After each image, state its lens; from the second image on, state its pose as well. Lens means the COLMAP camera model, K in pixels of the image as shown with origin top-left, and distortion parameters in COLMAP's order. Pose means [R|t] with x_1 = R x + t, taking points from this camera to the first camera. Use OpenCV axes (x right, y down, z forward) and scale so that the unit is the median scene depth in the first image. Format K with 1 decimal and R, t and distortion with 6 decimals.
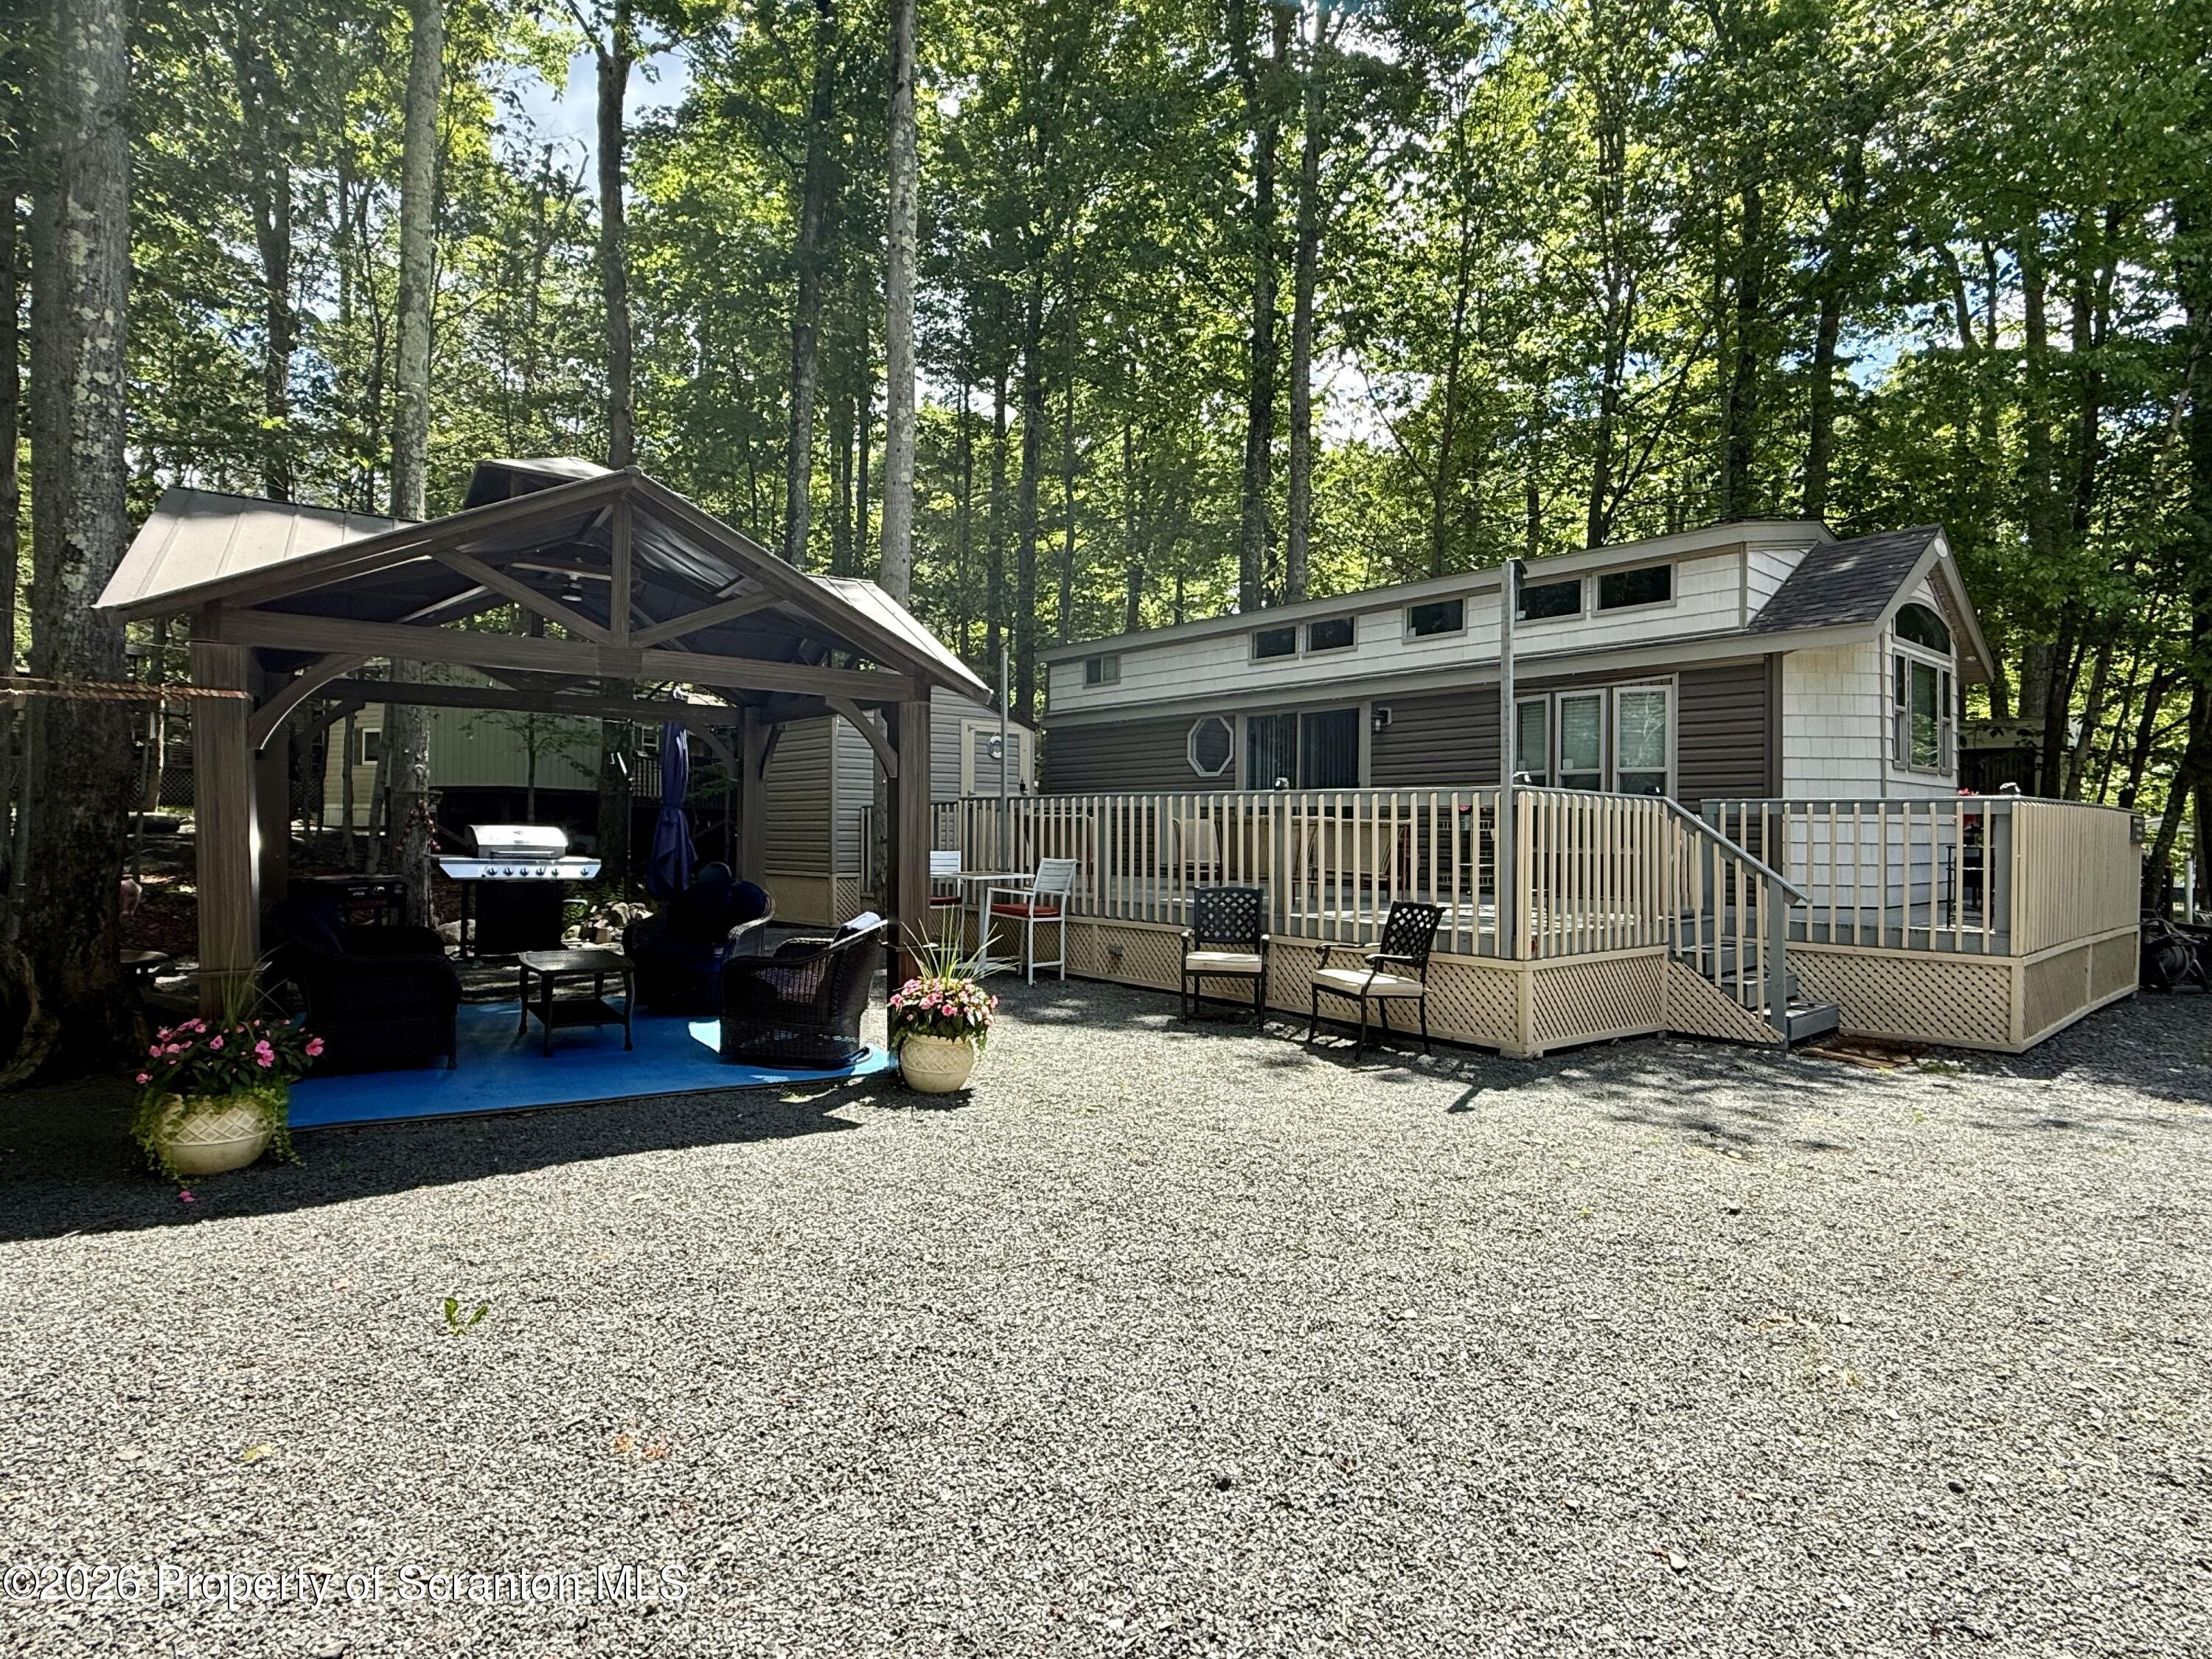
lens RADIAL K [[1165.4, 0, 1097.5], [0, 1165.4, 826.3], [0, 0, 1]] dist [0.004021, -0.002476]
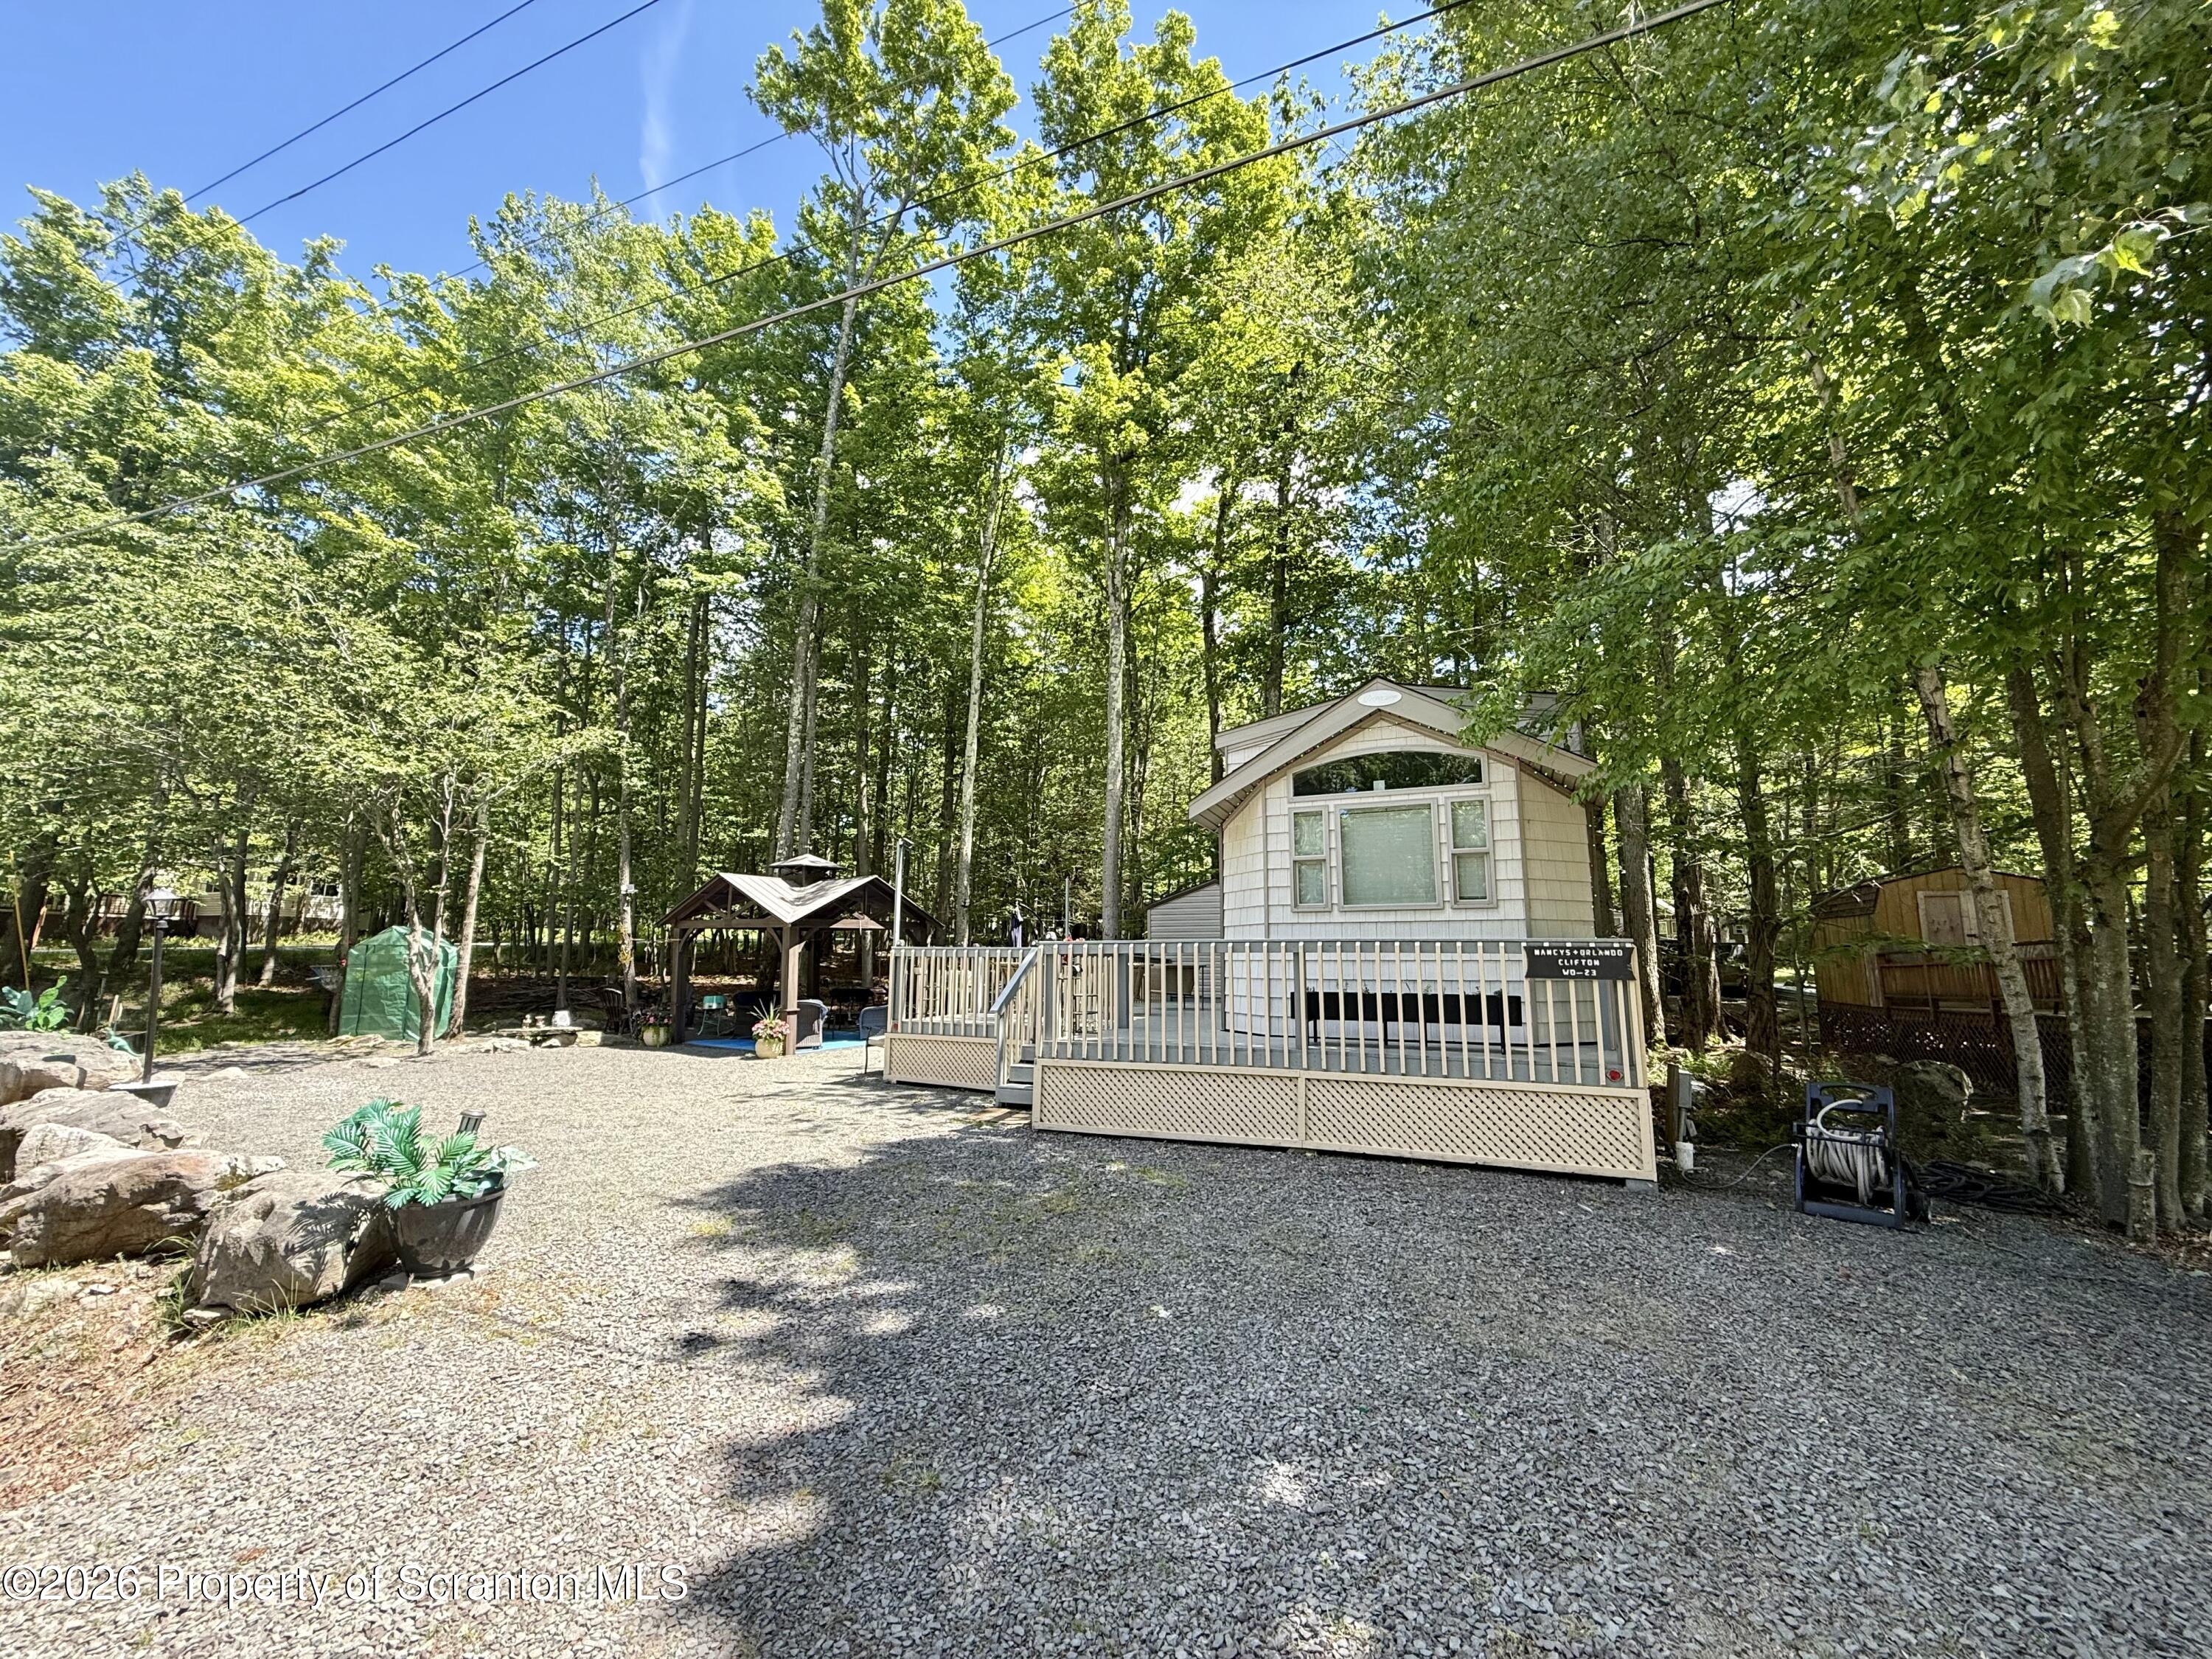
lens RADIAL K [[879.6, 0, 1099.5], [0, 879.6, 834.5], [0, 0, 1]] dist [0.001734, 0.000065]
pose [[0.424659, -0.143888, -0.893846, 1.340613], [0.004827, 0.987636, -0.156693, 0.010264], [0.905341, 0.062226, 0.420102, 0.450259]]
